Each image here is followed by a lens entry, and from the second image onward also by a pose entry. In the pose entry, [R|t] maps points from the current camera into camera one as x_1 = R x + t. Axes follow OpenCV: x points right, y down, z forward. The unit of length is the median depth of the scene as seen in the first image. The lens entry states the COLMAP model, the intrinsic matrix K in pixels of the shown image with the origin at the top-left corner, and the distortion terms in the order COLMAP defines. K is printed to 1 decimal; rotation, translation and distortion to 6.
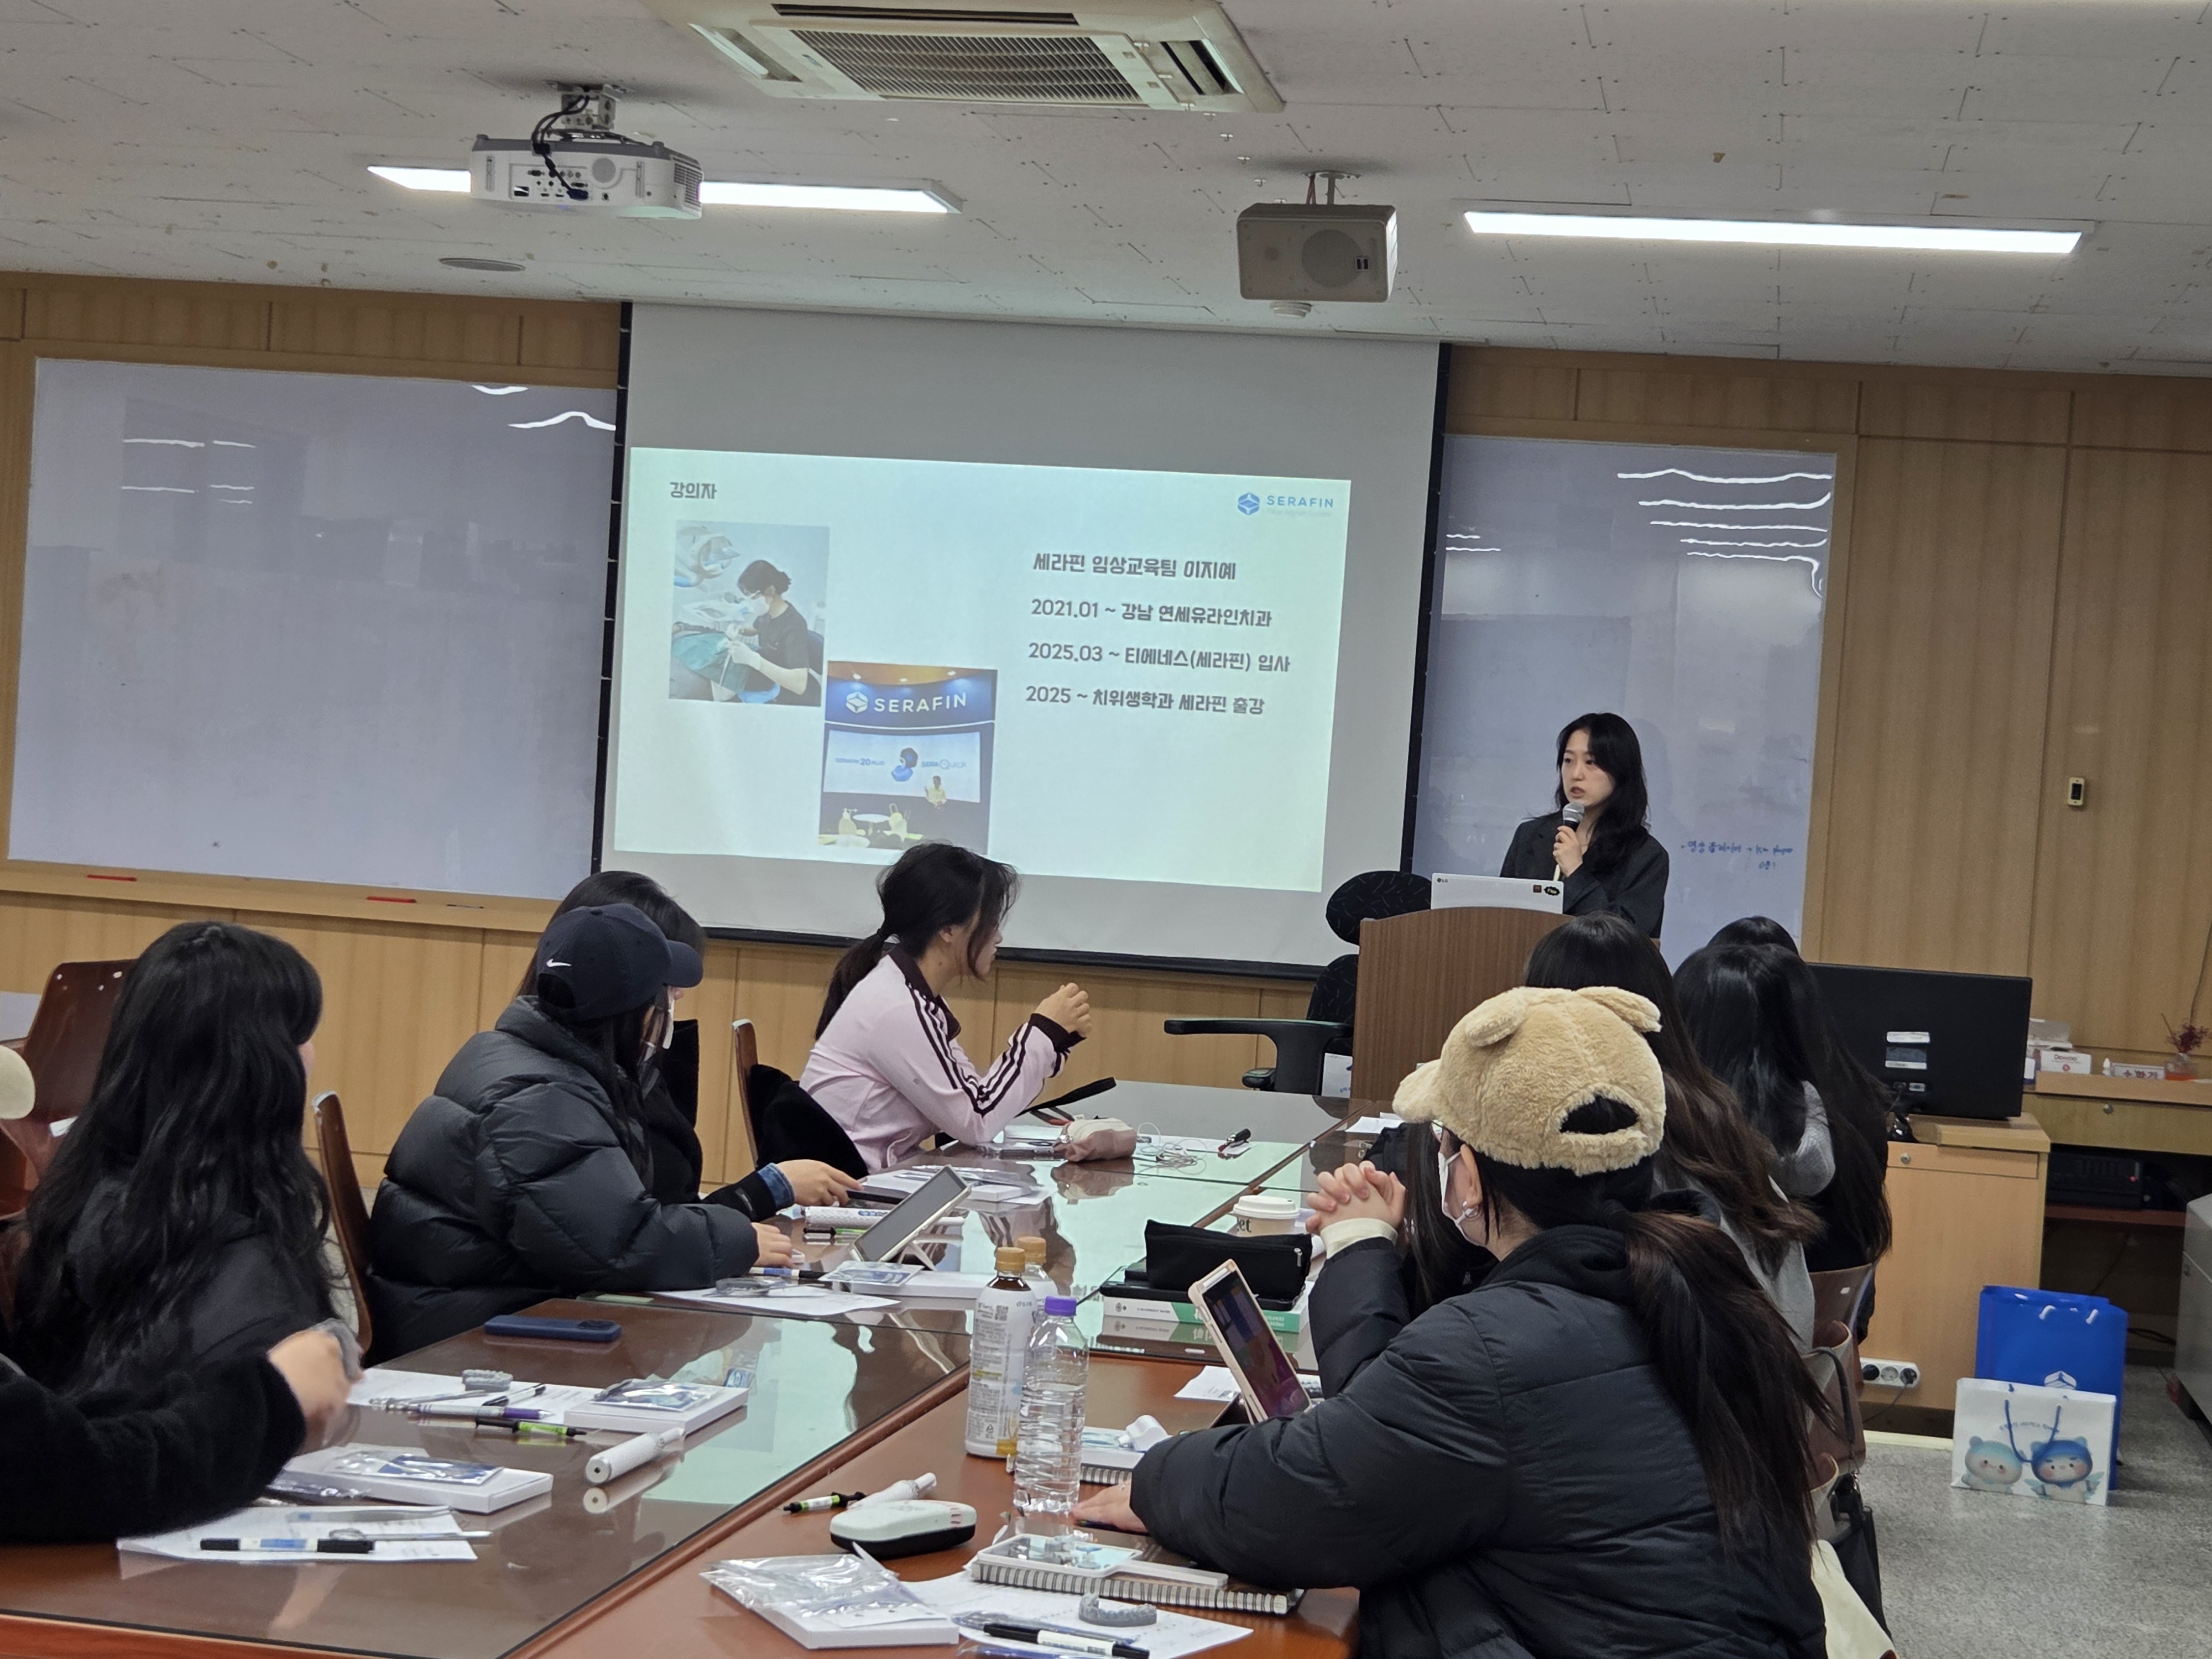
lens RADIAL K [[3841.9, 0, 1106.0], [0, 3841.9, 829.5], [0, 0, 1]] dist [0.108982, -0.145719]
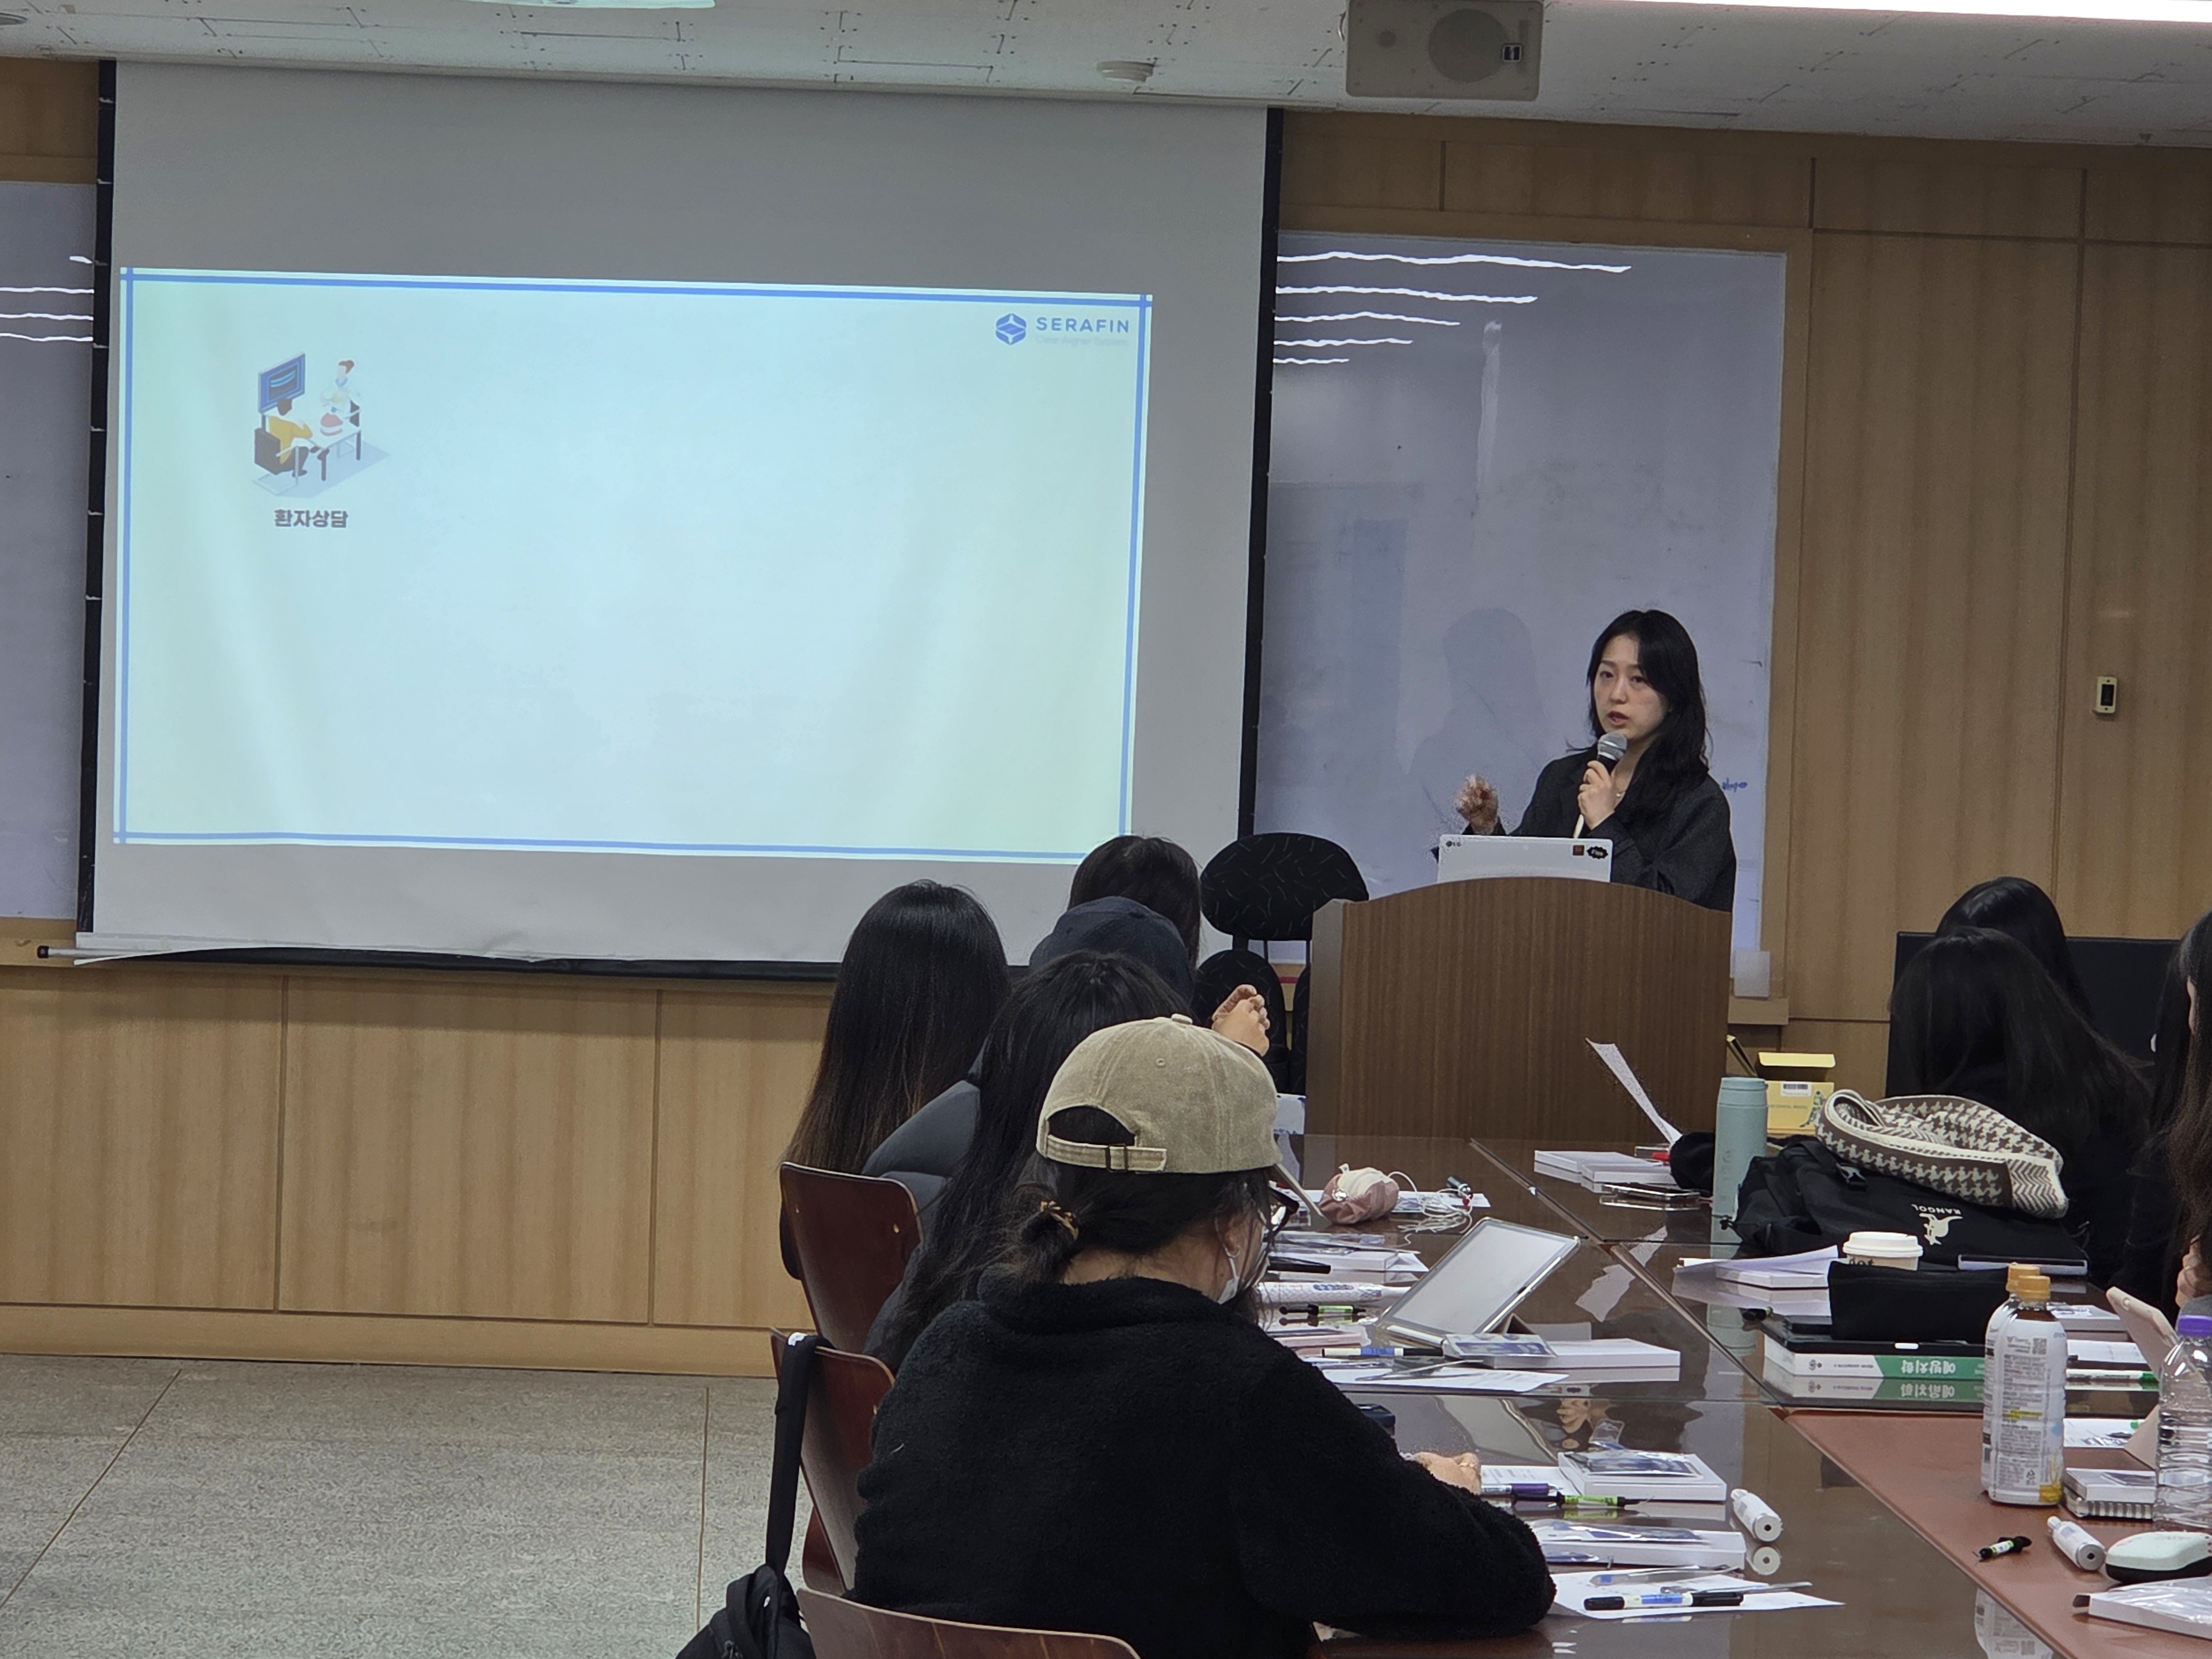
lens RADIAL K [[6235.1, 0, 1106.0], [0, 6235.1, 829.5], [0, 0, 1]] dist [-0.806649, 13.108089]
pose [[0.973540, -0.036745, 0.225543, -0.215693], [0.033776, 0.999285, 0.017008, -0.010636], [-0.226007, -0.008940, 0.974085, -0.137827]]
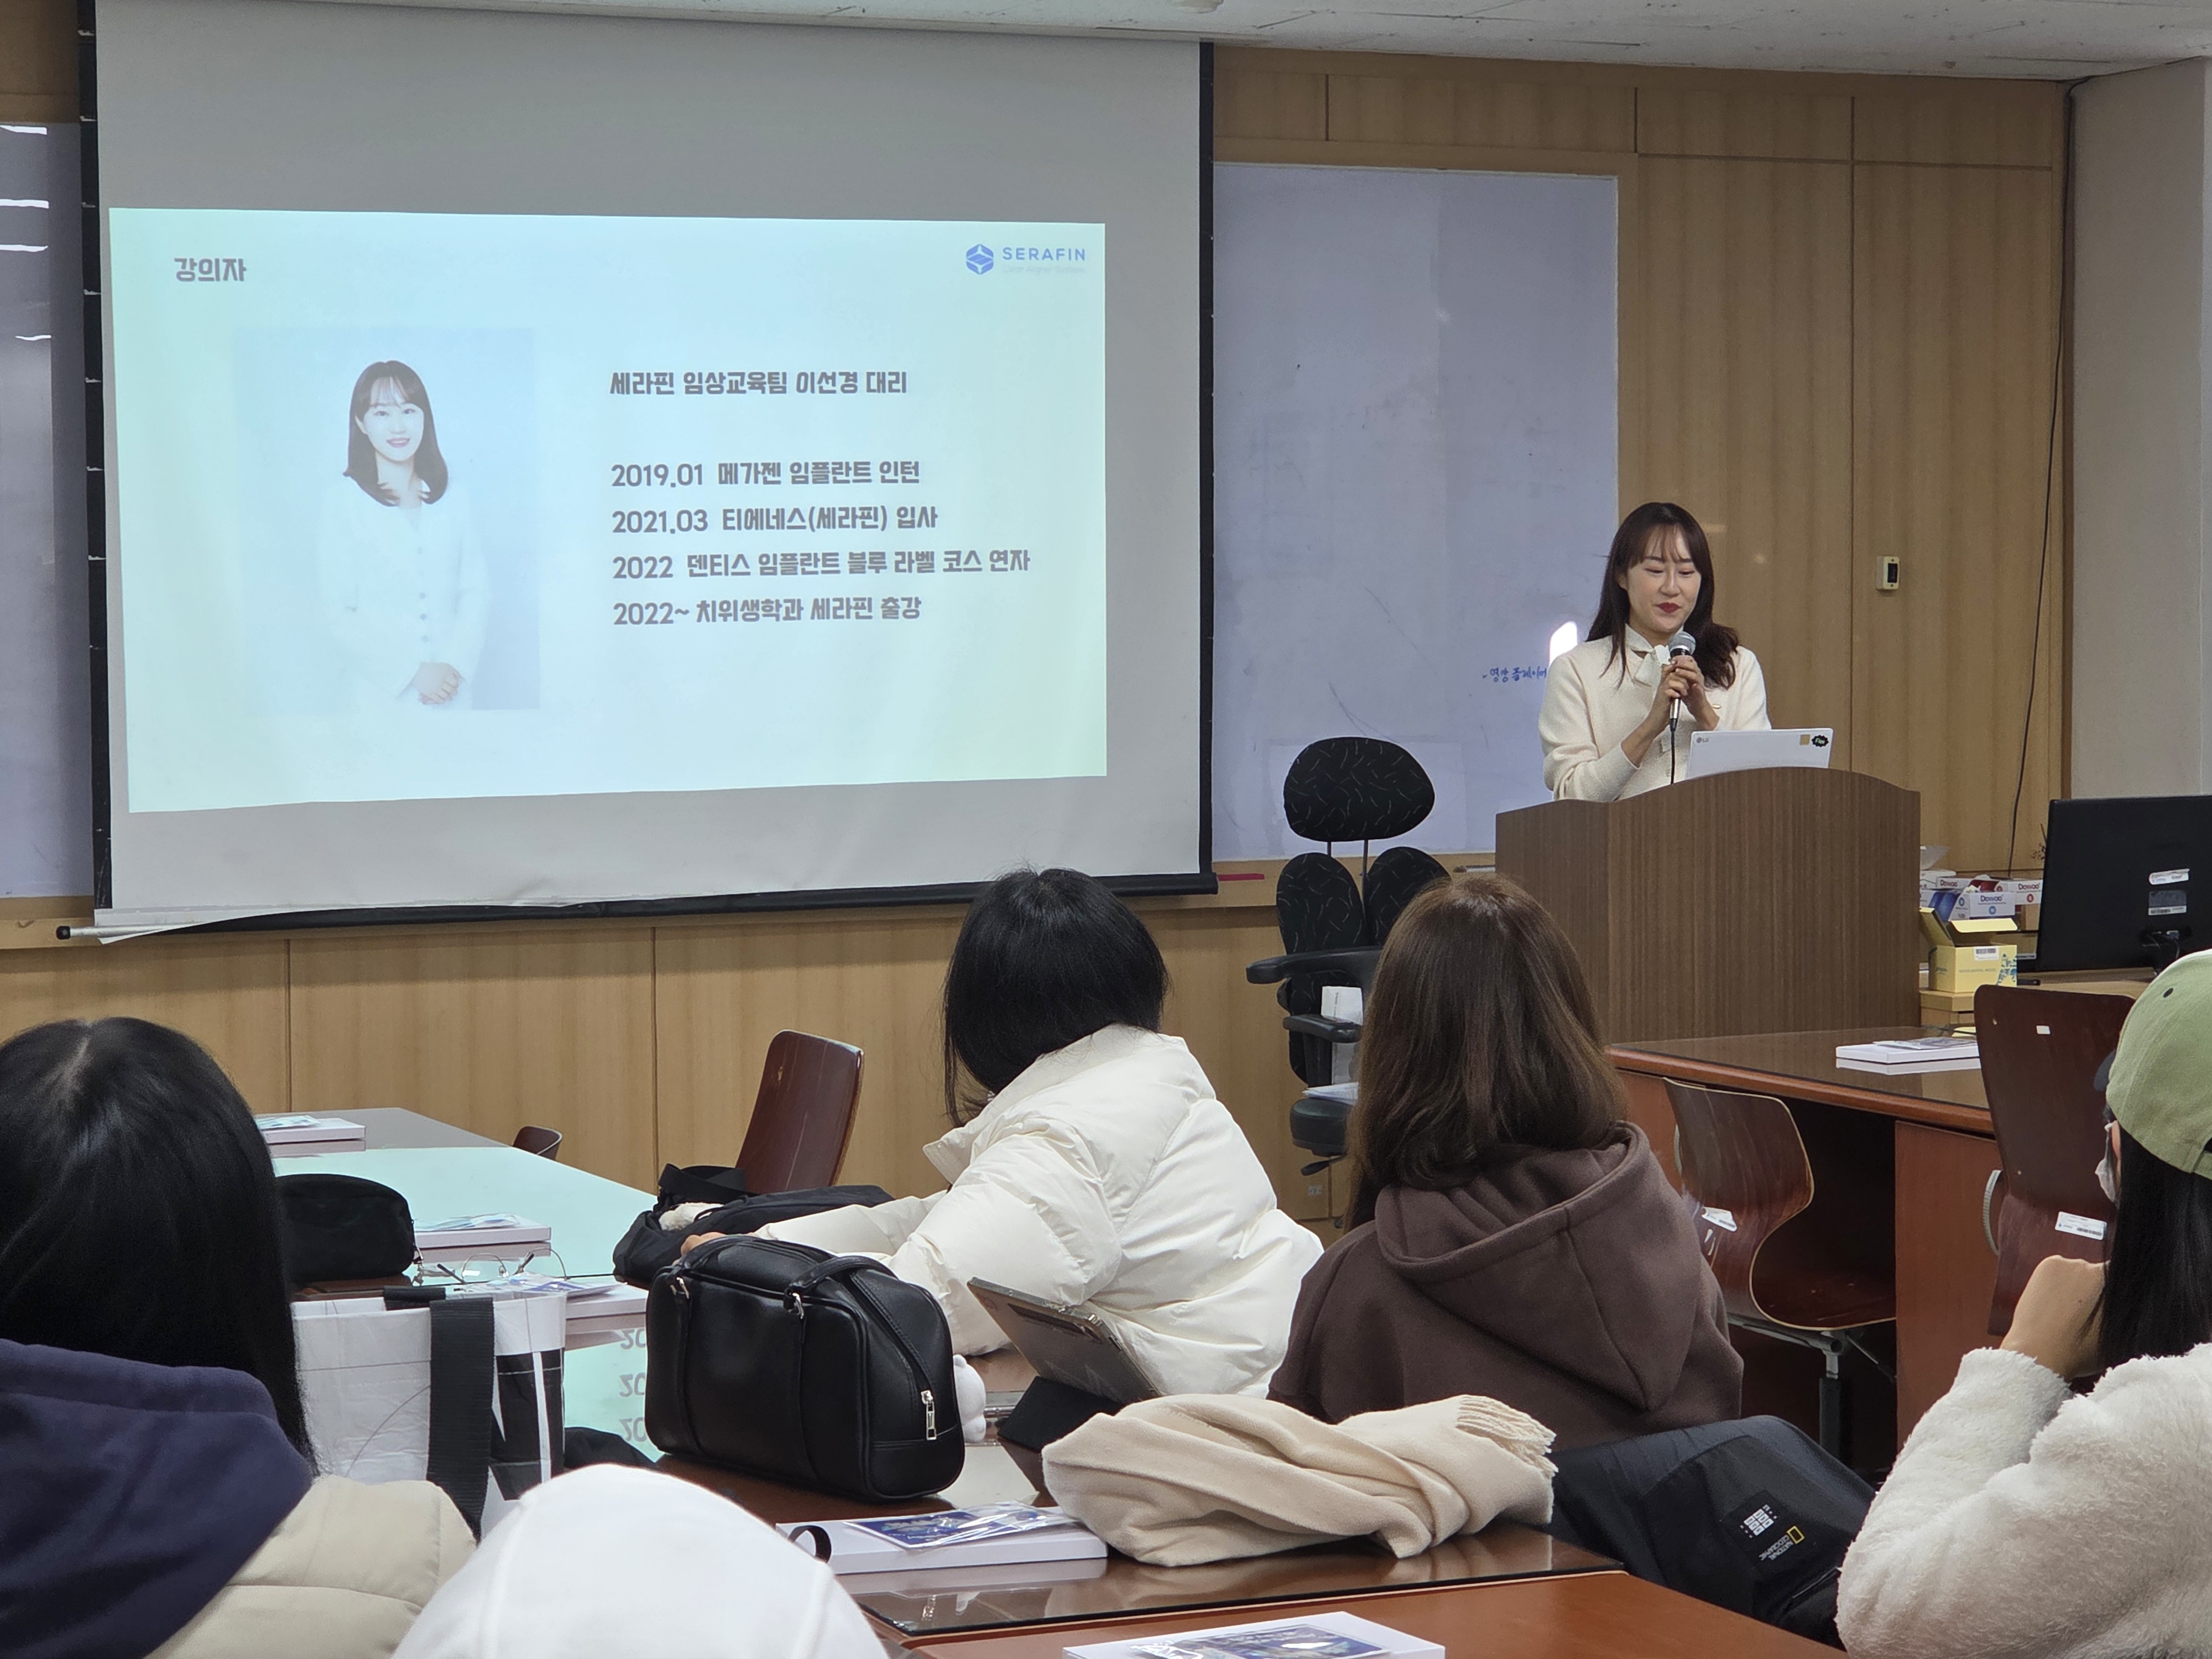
lens RADIAL K [[4867.6, 0, 1106.0], [0, 4867.6, 829.5], [0, 0, 1]] dist [-0.537065, 6.124581]
pose [[0.828457, -0.099282, 0.551182, -0.474208], [0.075655, 0.994980, 0.065507, -0.035897], [-0.554919, -0.012570, 0.831809, 0.221847]]
